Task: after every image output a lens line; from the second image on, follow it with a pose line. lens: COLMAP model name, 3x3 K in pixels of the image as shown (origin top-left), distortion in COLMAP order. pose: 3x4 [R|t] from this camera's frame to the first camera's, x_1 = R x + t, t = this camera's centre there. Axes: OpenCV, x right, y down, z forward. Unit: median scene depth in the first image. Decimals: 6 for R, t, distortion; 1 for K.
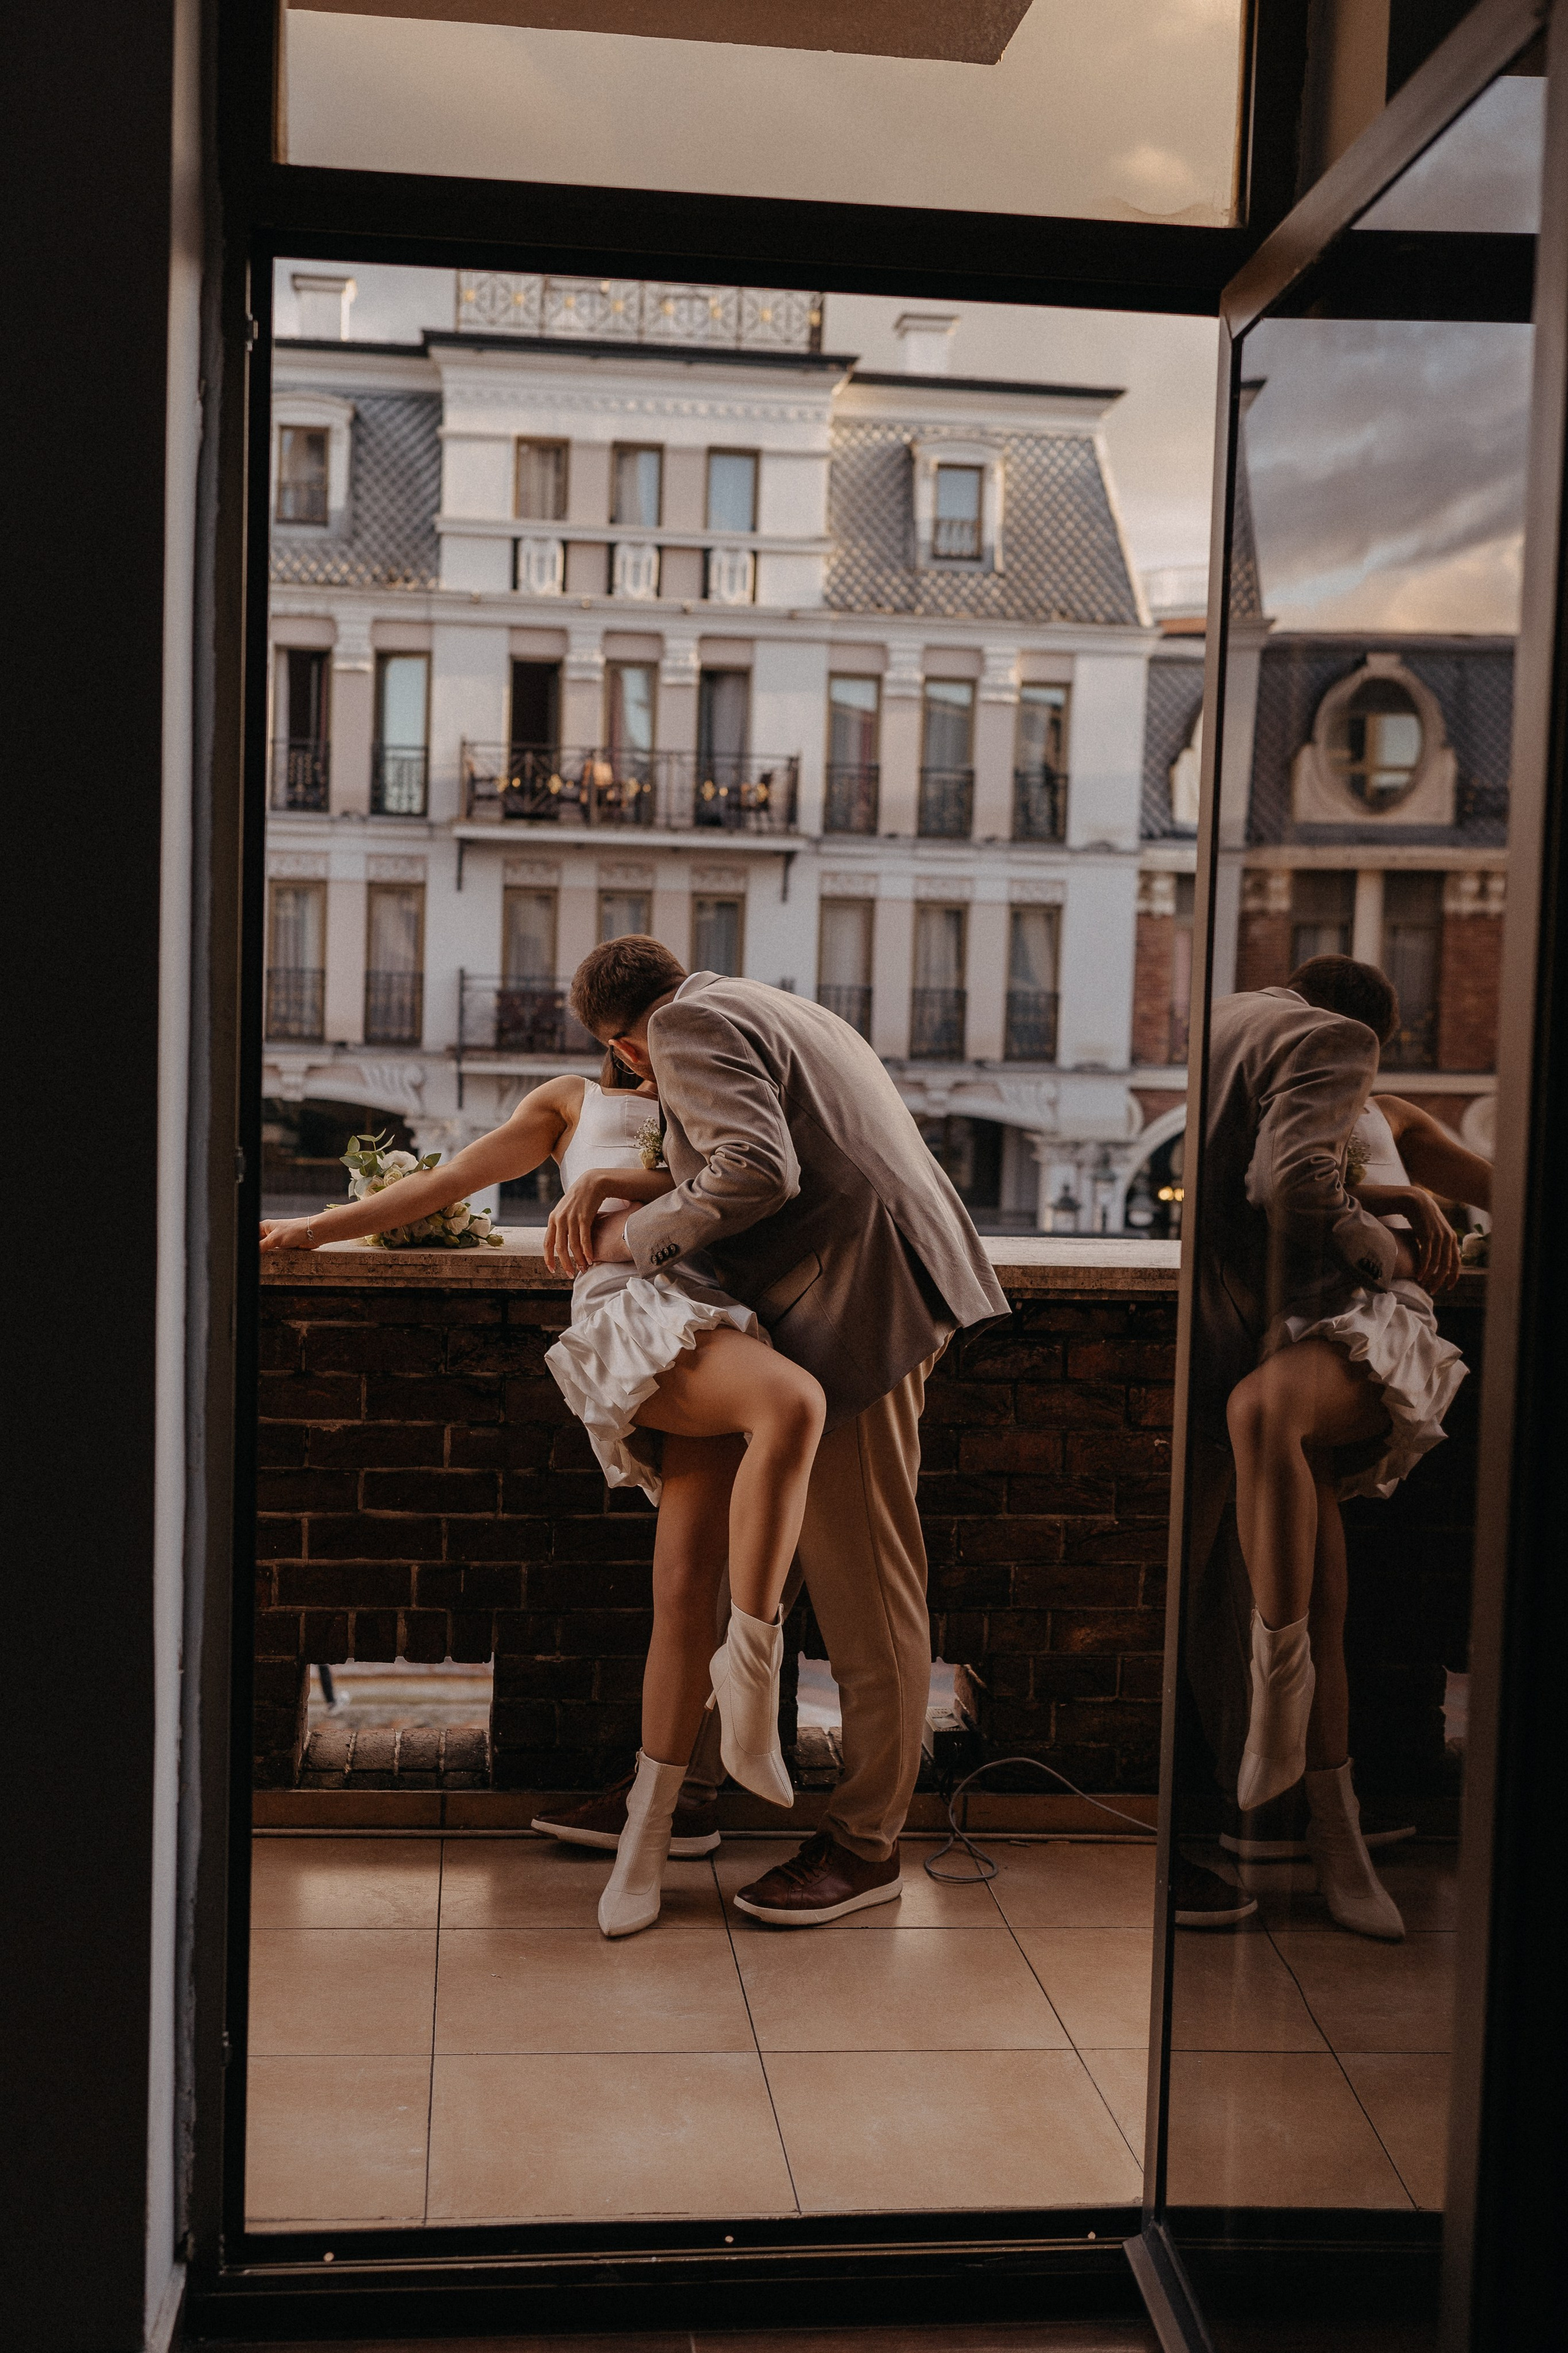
lens RADIAL K [[2443.1, 0, 754.5], [0, 2443.1, 1134.5], [0, 0, 1]] dist [0.001484, -0.004068]
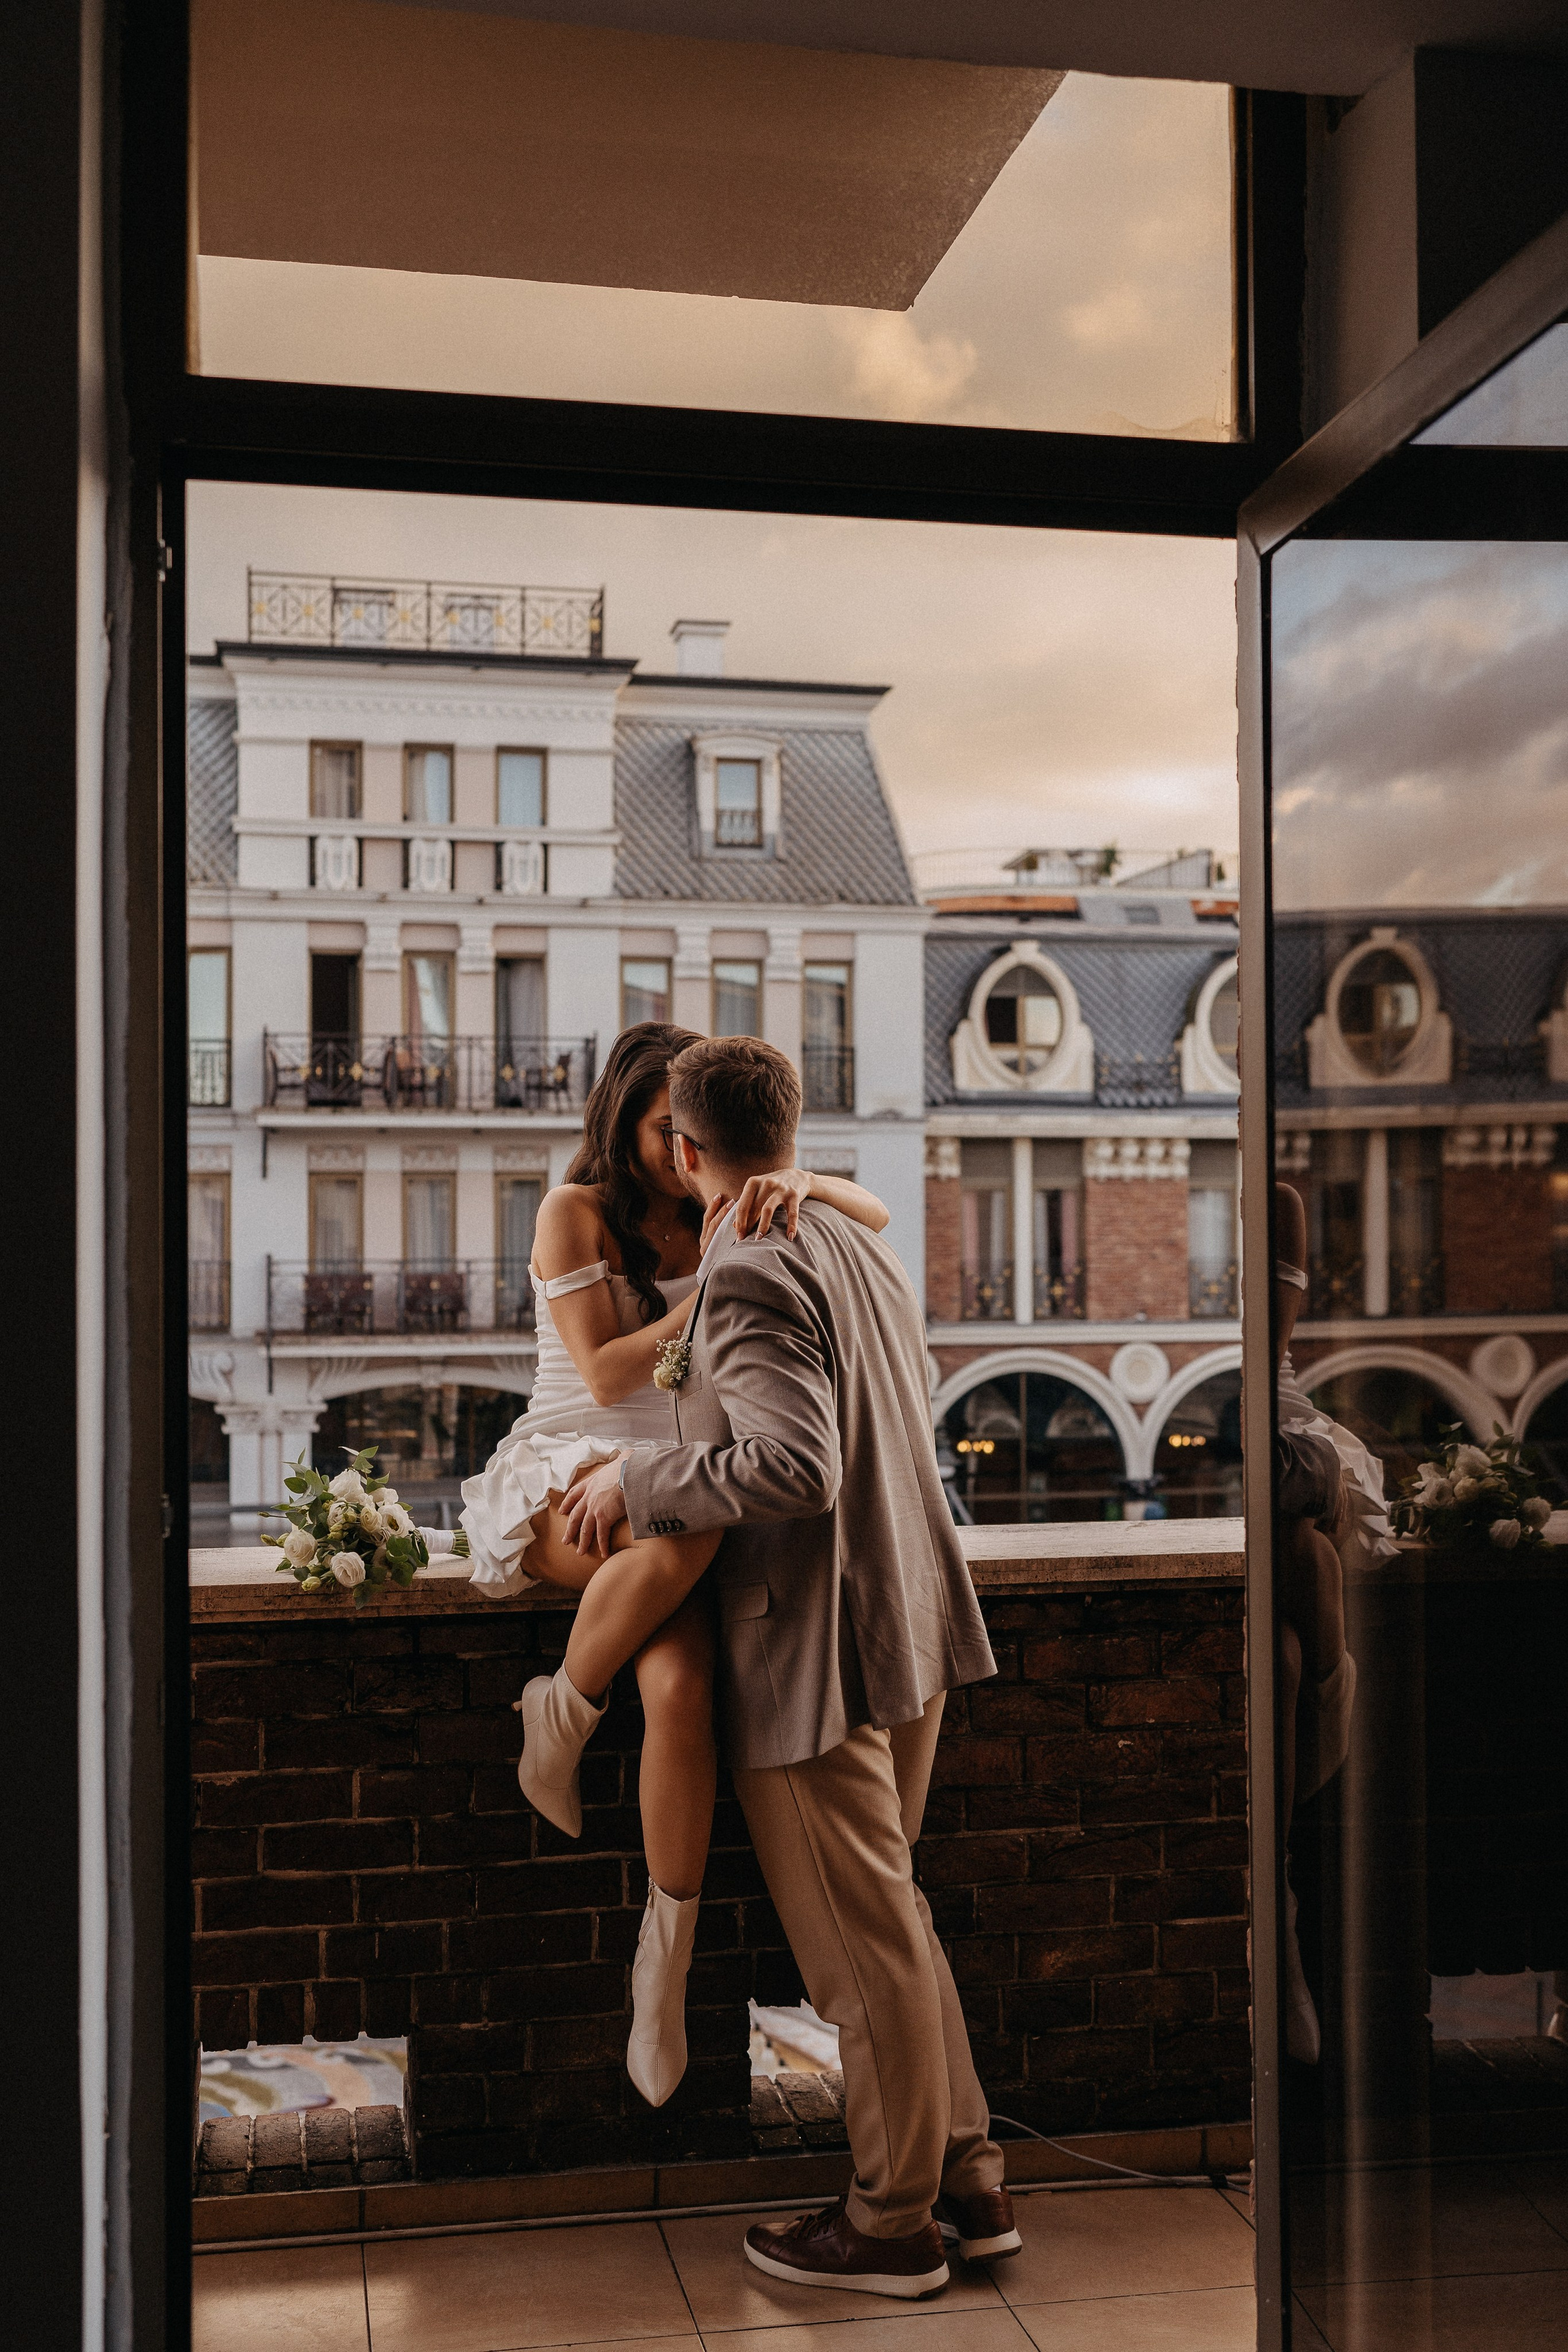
lens RADIAL K [[2378.4, 0, 775.2], [0, 2378.4, 1186.8], [0, 0, 1]] dist [-0.008614, 0.033166]
pose [[0.995170, -0.035178, 0.091648, -0.042676], [0.043281, 0.995182, -0.087978, -0.011686], [-0.088112, 0.091520, 0.991897, 0.089891]]
